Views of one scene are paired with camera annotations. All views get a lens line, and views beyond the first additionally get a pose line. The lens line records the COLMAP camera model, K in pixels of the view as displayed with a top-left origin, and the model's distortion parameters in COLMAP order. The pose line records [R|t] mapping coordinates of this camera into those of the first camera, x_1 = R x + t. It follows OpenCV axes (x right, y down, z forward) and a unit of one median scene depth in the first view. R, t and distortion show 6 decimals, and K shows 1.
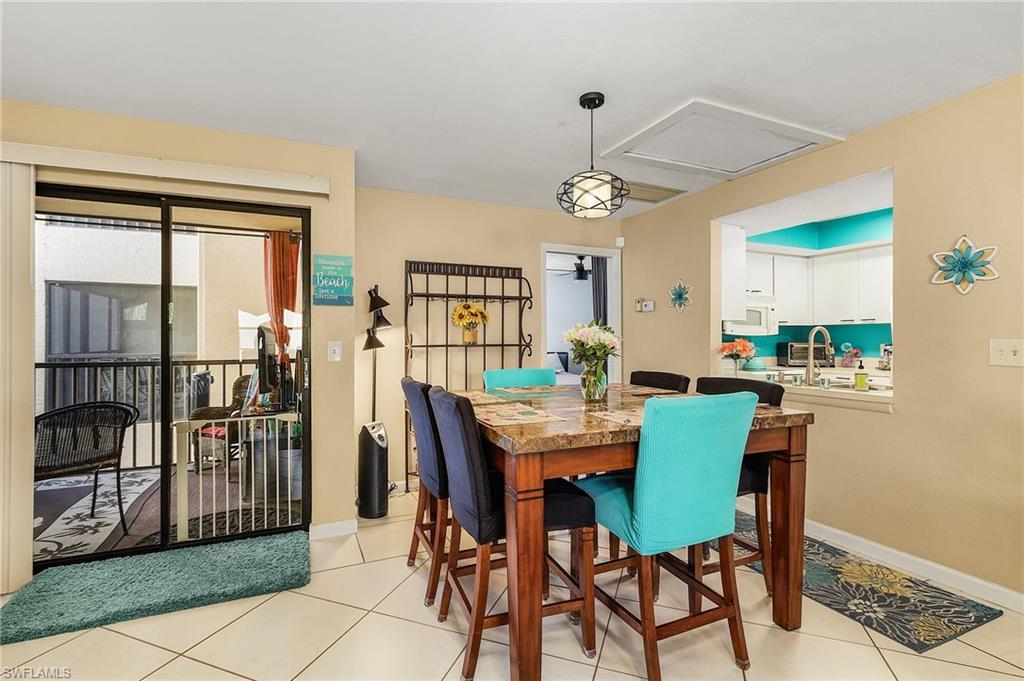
lens RADIAL K [[481.3, 0, 498.9], [0, 481.3, 338.7], [0, 0, 1]] dist [0.002639, -0.000084]
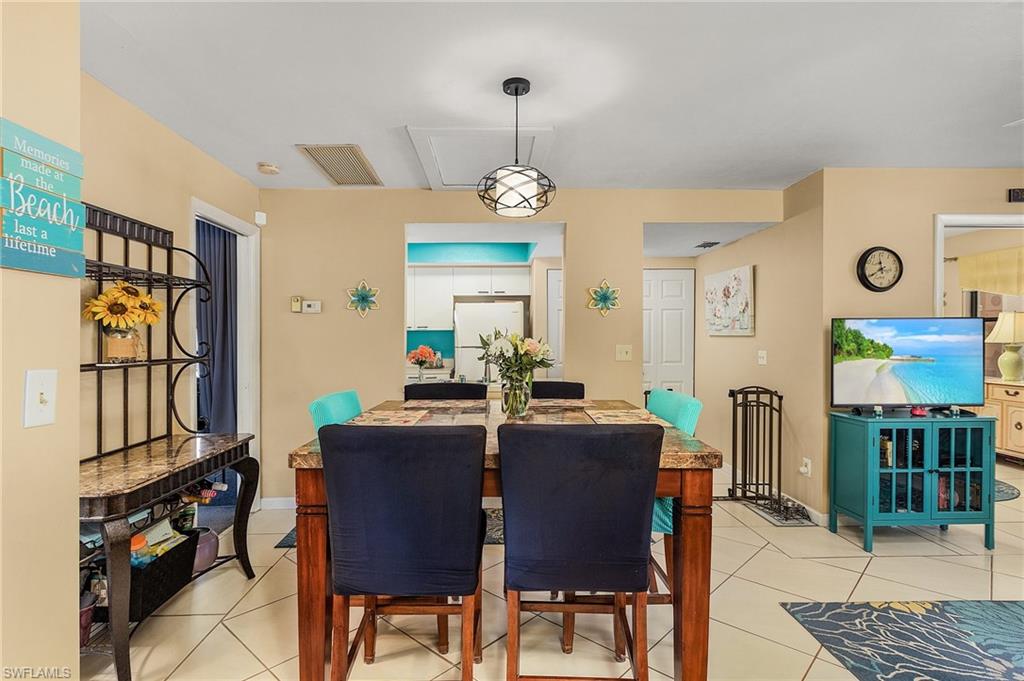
lens RADIAL K [[524.9, 0, 513.8], [0, 524.9, 349.0], [0, 0, 1]] dist [0.007908, 0.000398]
pose [[0.356214, -0.021762, 0.934151, -0.528998], [0.005689, 0.999761, 0.021121, -0.015907], [-0.934387, -0.002210, 0.356253, 0.464810]]
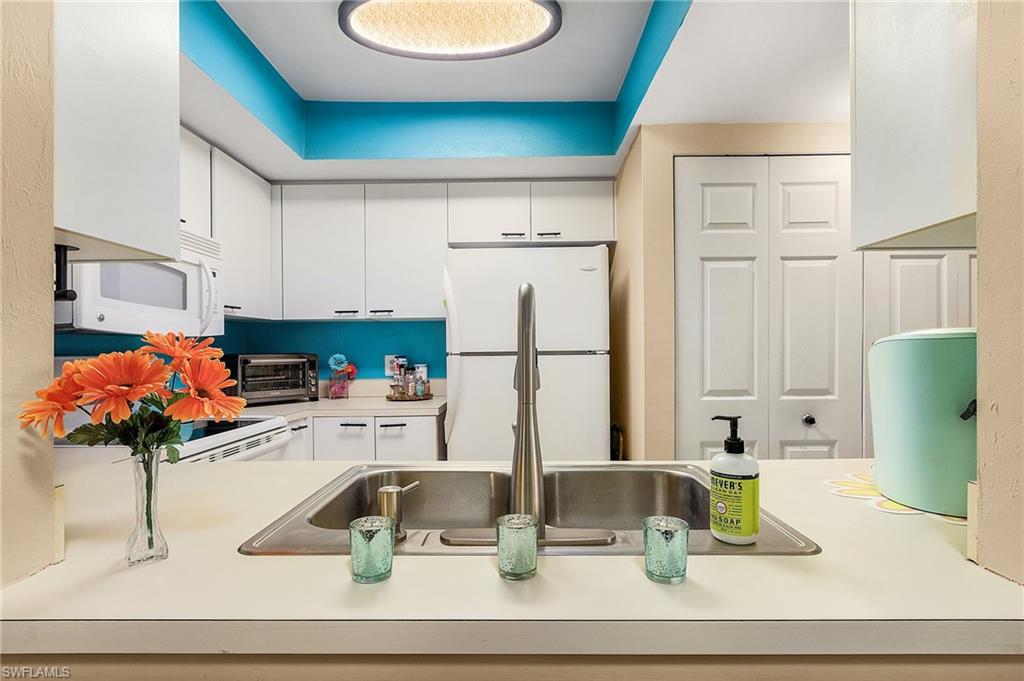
lens RADIAL K [[519.2, 0, 514.1], [0, 519.2, 349.8], [0, 0, 1]] dist [-0.000969, 0.000110]
pose [[0.416286, -0.001889, 0.909232, 0.412762], [0.006609, 0.999978, -0.000948, 0.008773], [-0.909209, 0.006403, 0.416290, 0.879706]]
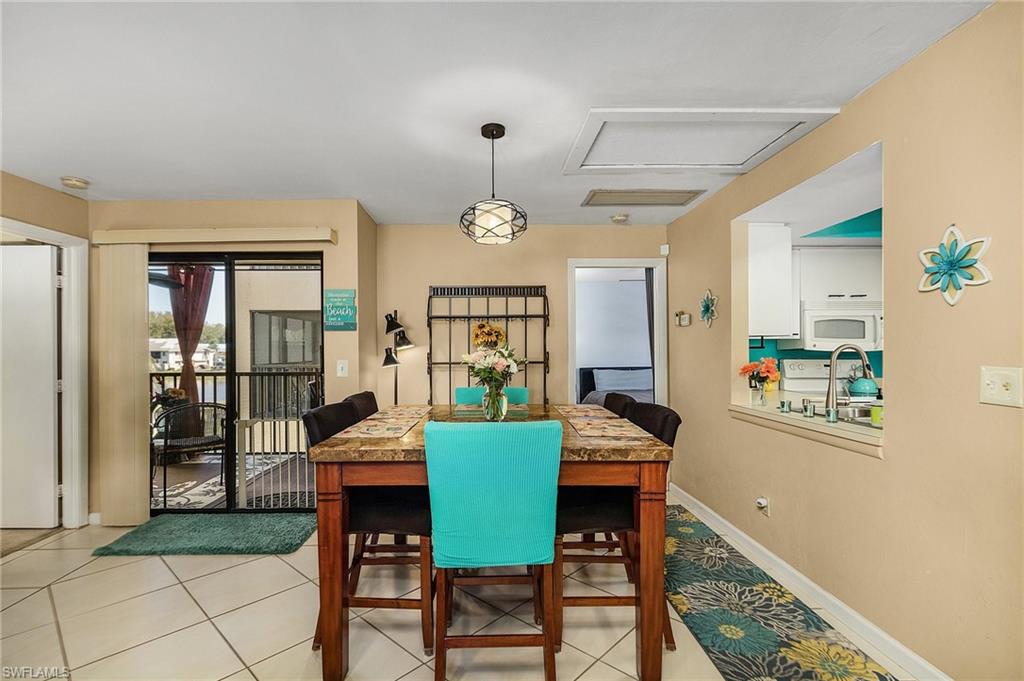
lens RADIAL K [[481.3, 0, 488.7], [0, 481.3, 353.0], [0, 0, 1]] dist [0.002639, -0.000084]
pose [[0.919718, -0.000304, -0.392579, 0.421670], [0.003828, 0.999959, 0.008194, -0.018837], [0.392560, -0.009039, 0.919682, 0.030083]]
